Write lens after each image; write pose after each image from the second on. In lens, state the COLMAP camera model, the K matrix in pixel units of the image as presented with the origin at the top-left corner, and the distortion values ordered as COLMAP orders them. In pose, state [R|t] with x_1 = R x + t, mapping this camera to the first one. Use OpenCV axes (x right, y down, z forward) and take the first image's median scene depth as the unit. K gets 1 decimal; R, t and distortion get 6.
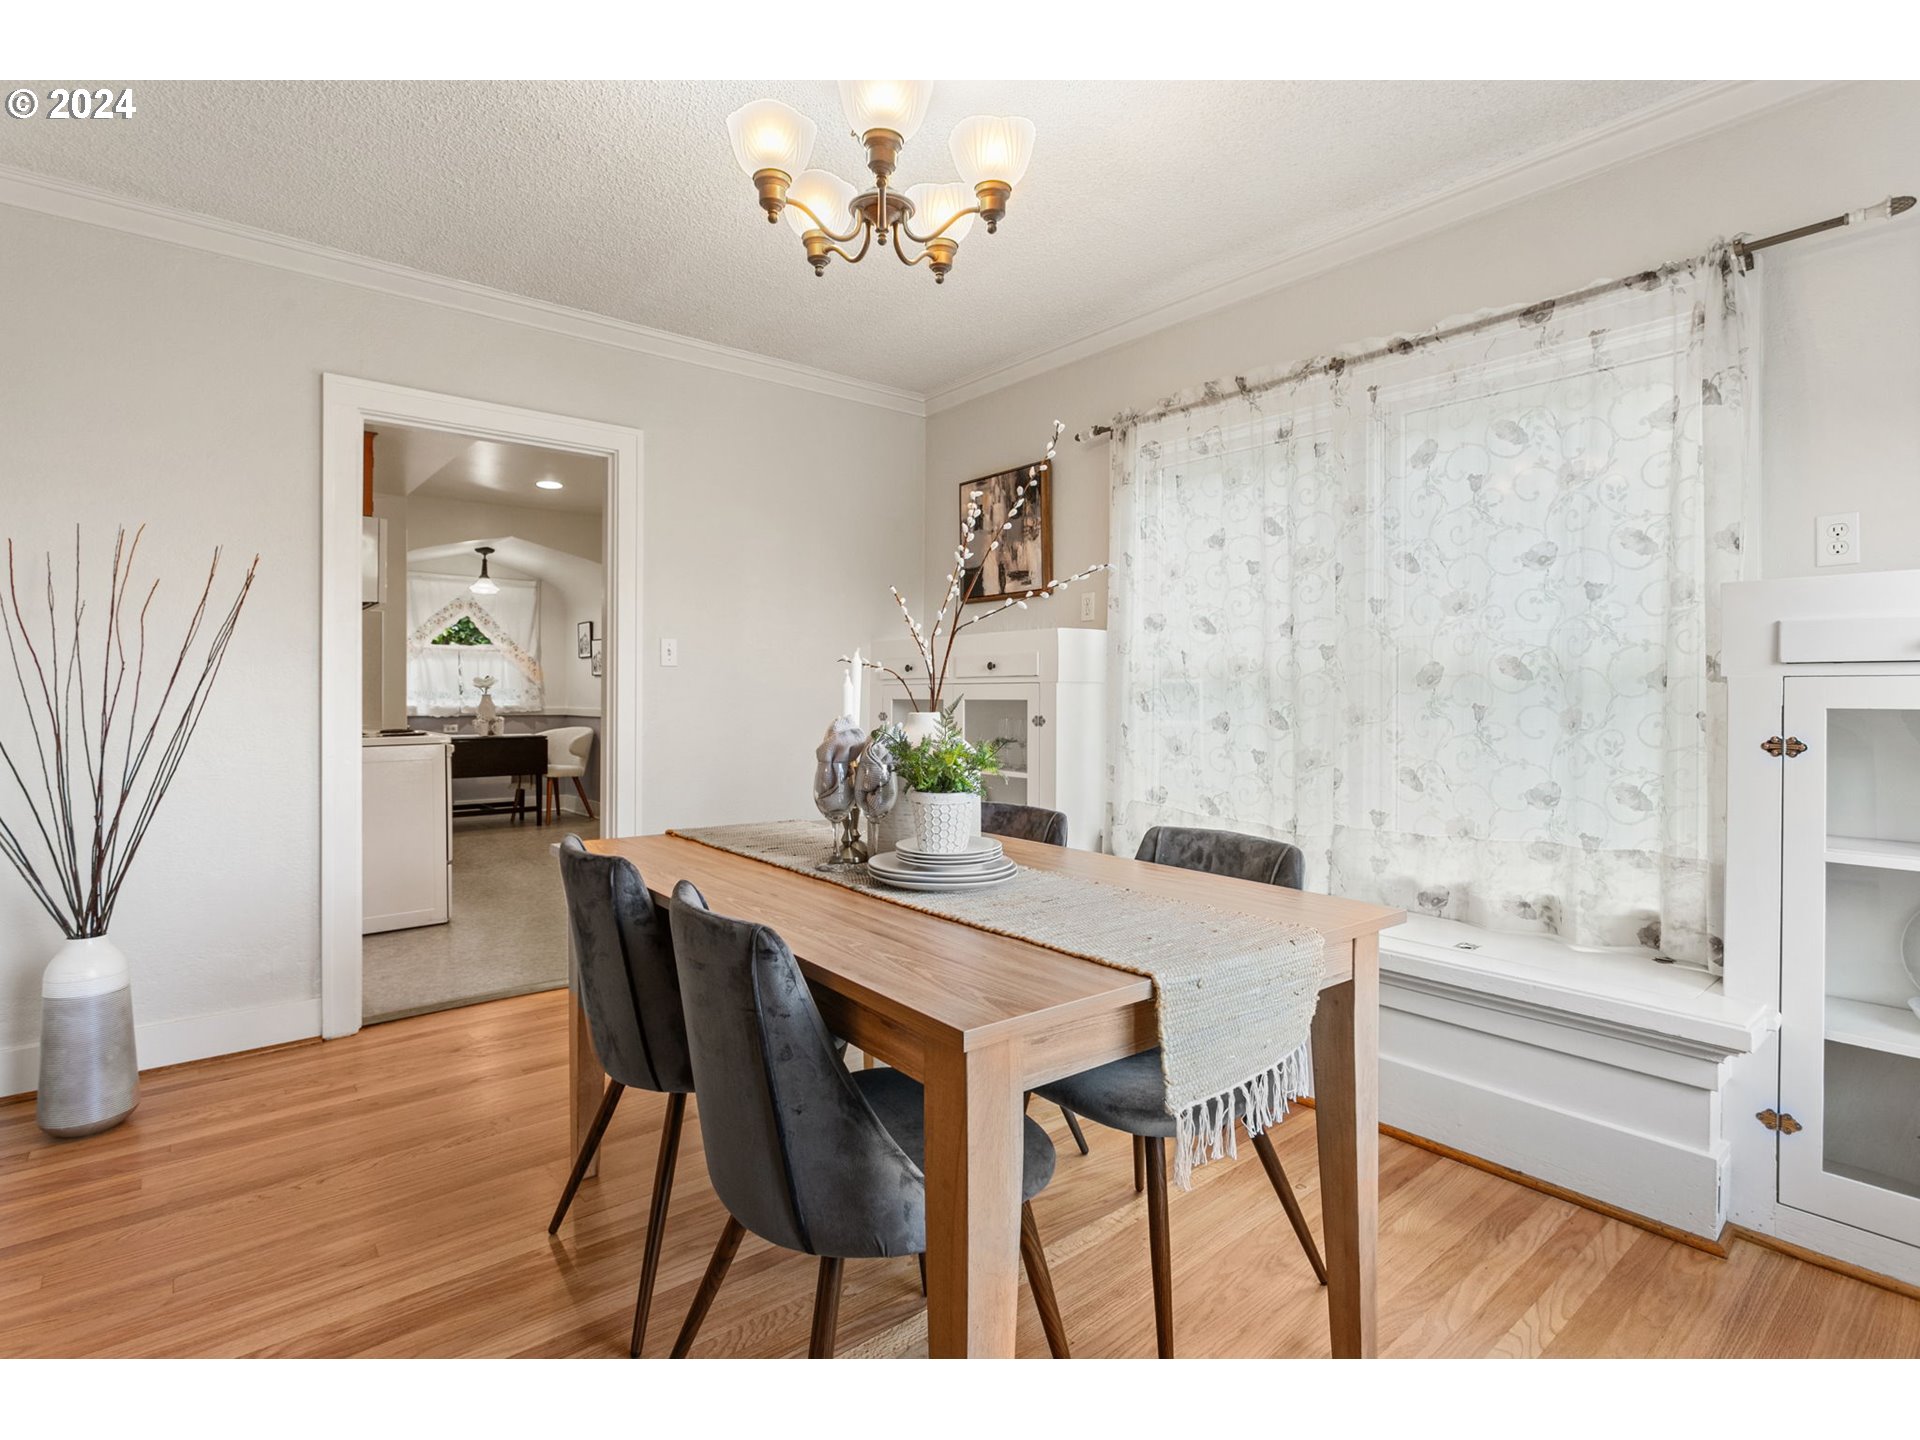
lens RADIAL K [[945.1, 0, 940.3], [0, 945.1, 697.8], [0, 0, 1]] dist [-0.013229, 0.005897]
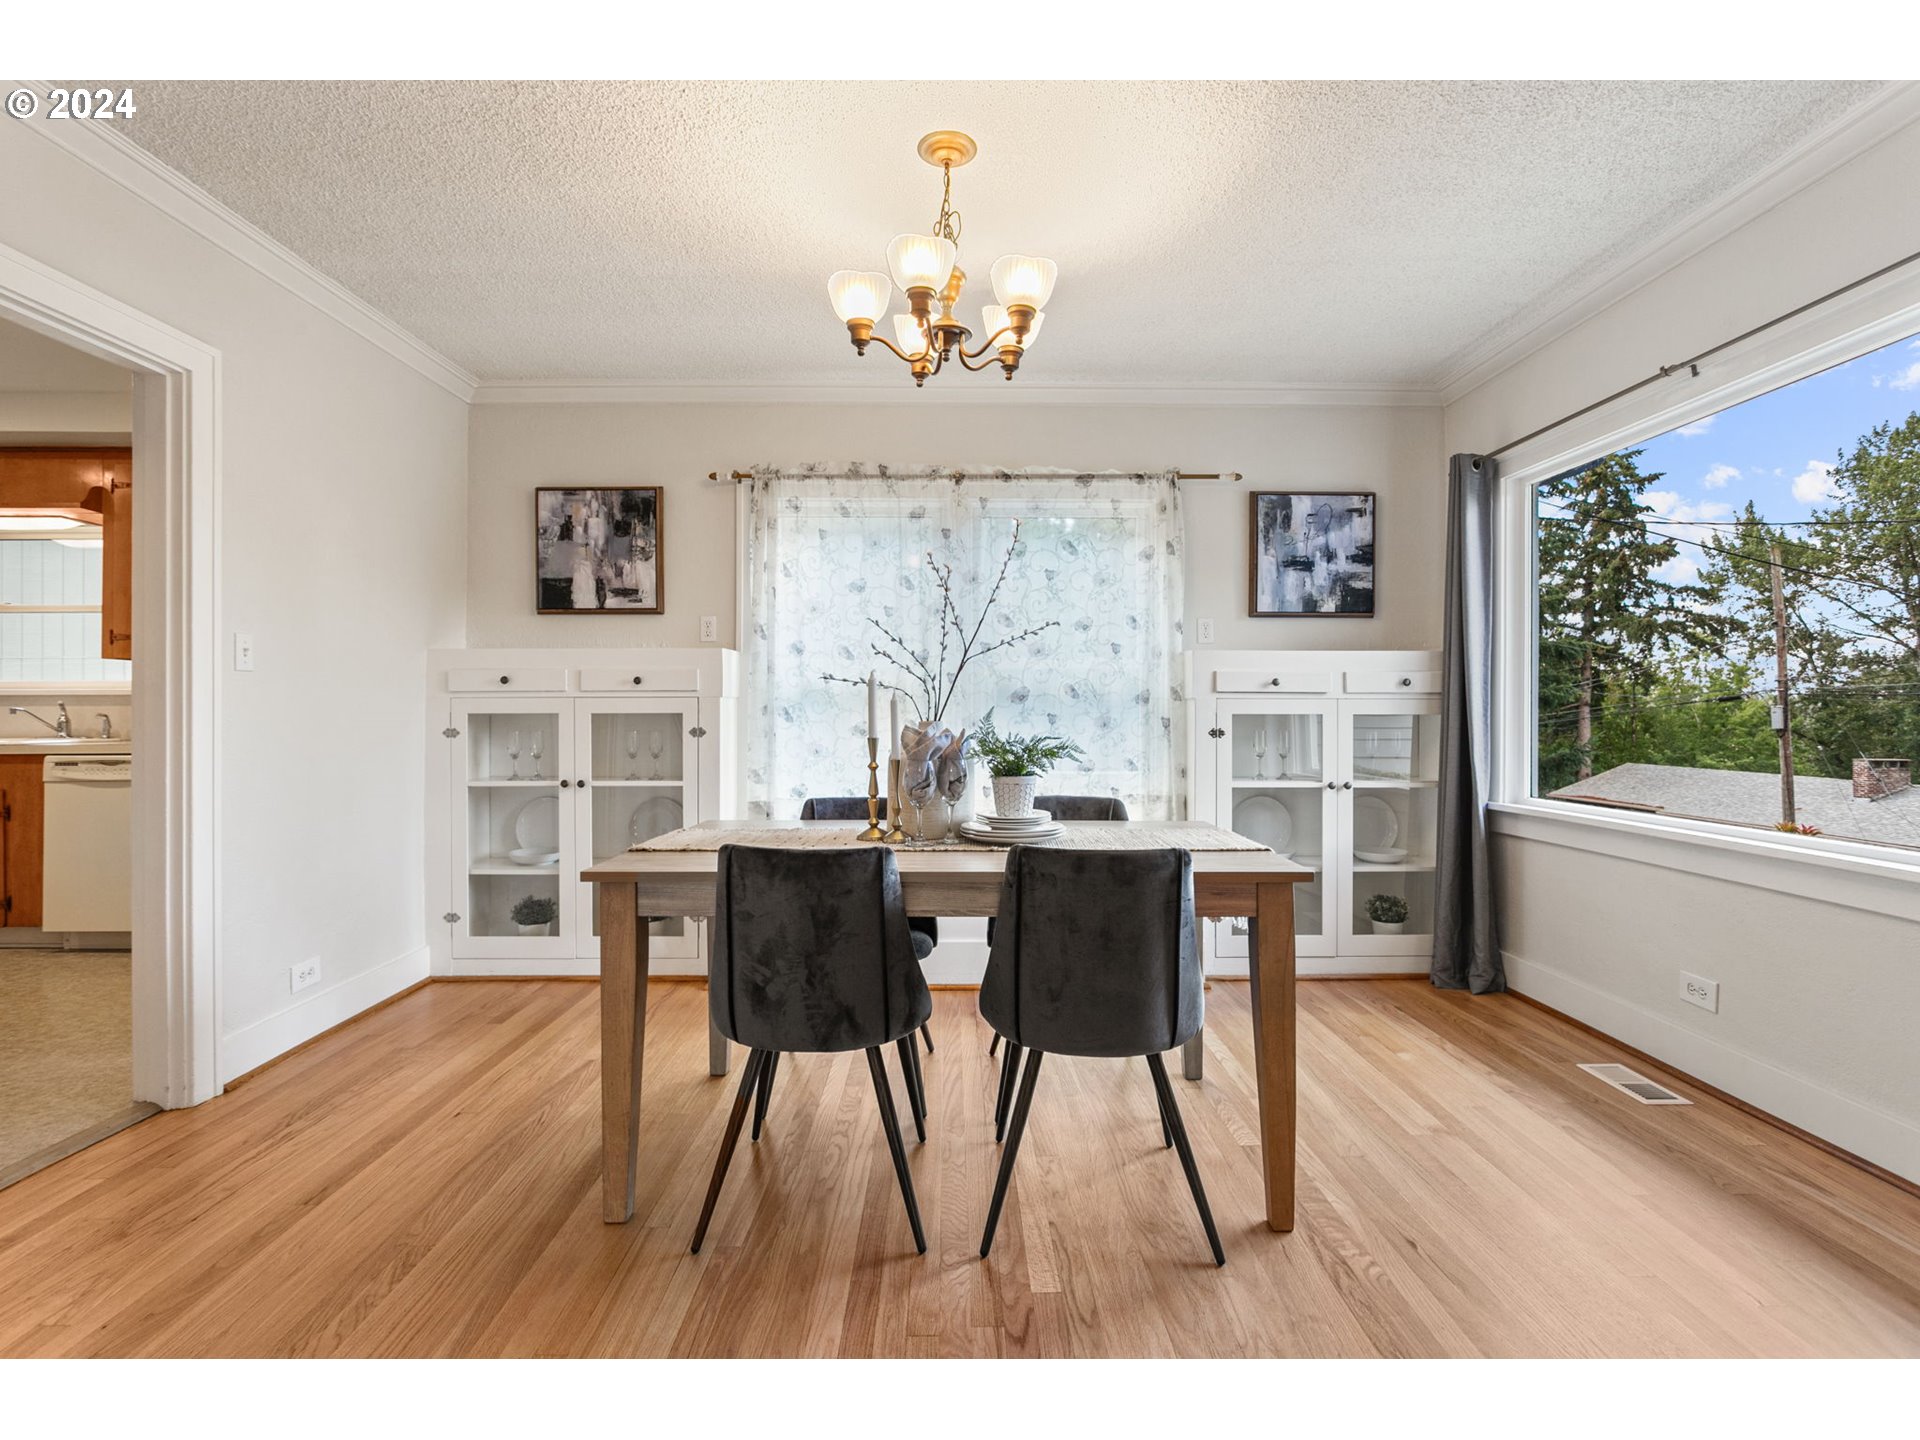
lens RADIAL K [[945.1, 0, 961.2], [0, 945.1, 712.1], [0, 0, 1]] dist [-0.013229, 0.005897]
pose [[0.622425, -0.000221, 0.782679, -0.658813], [0.004337, 0.999986, -0.003167, 0.007004], [-0.782667, 0.005366, 0.622417, 0.103815]]
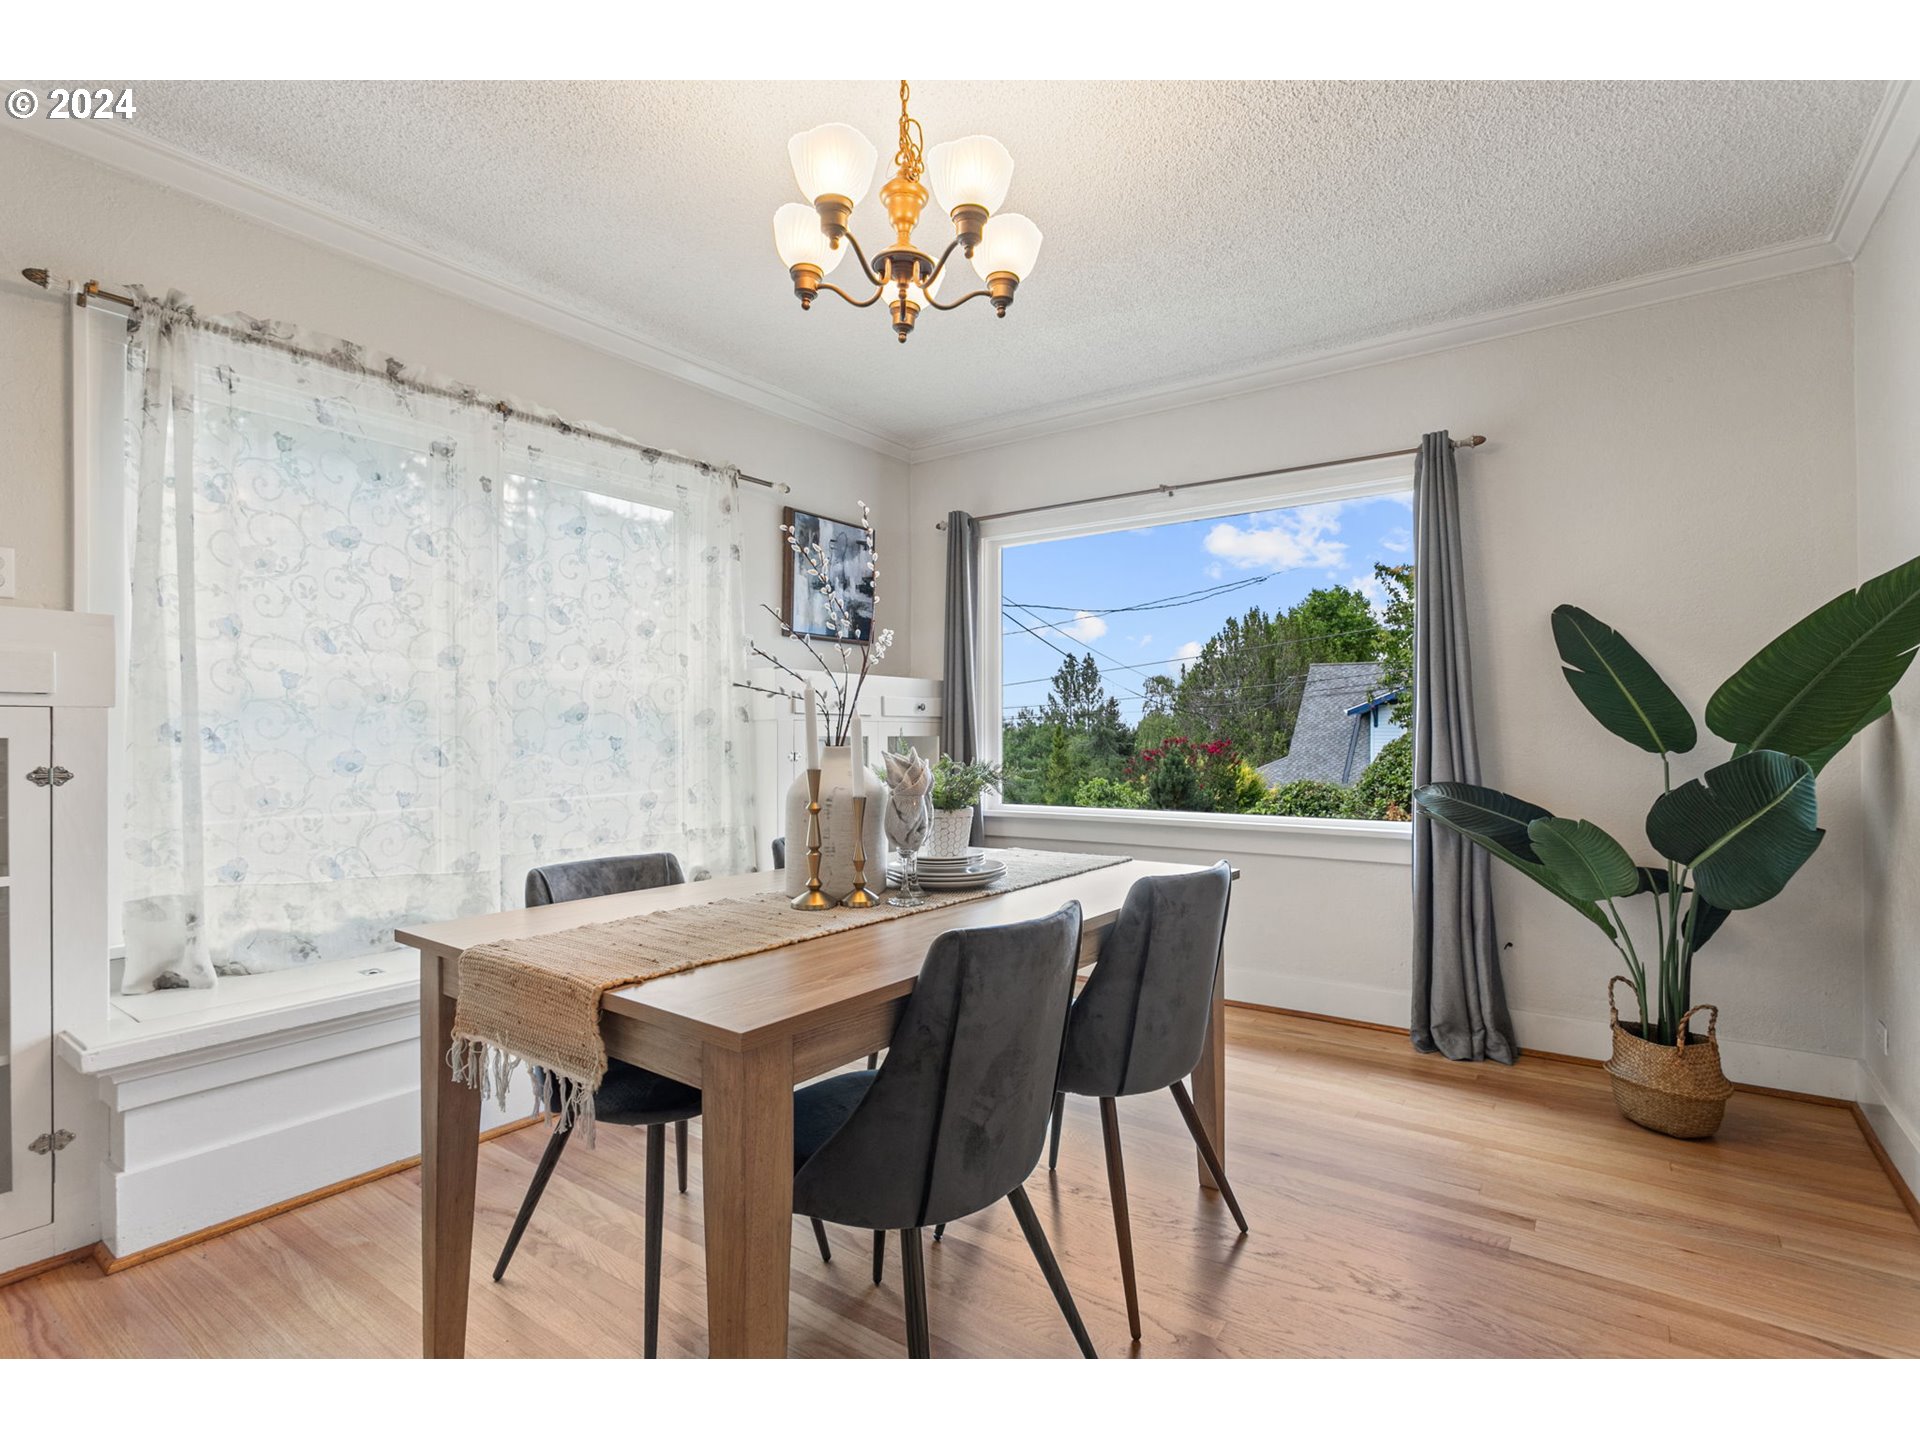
lens RADIAL K [[945.1, 0, 970.4], [0, 945.1, 727.7], [0, 0, 1]] dist [-0.013229, 0.005897]
pose [[-0.278036, 0.006894, 0.960546, -0.671073], [0.009237, 0.999947, -0.004503, 0.003804], [-0.960526, 0.007621, -0.278085, 0.756465]]
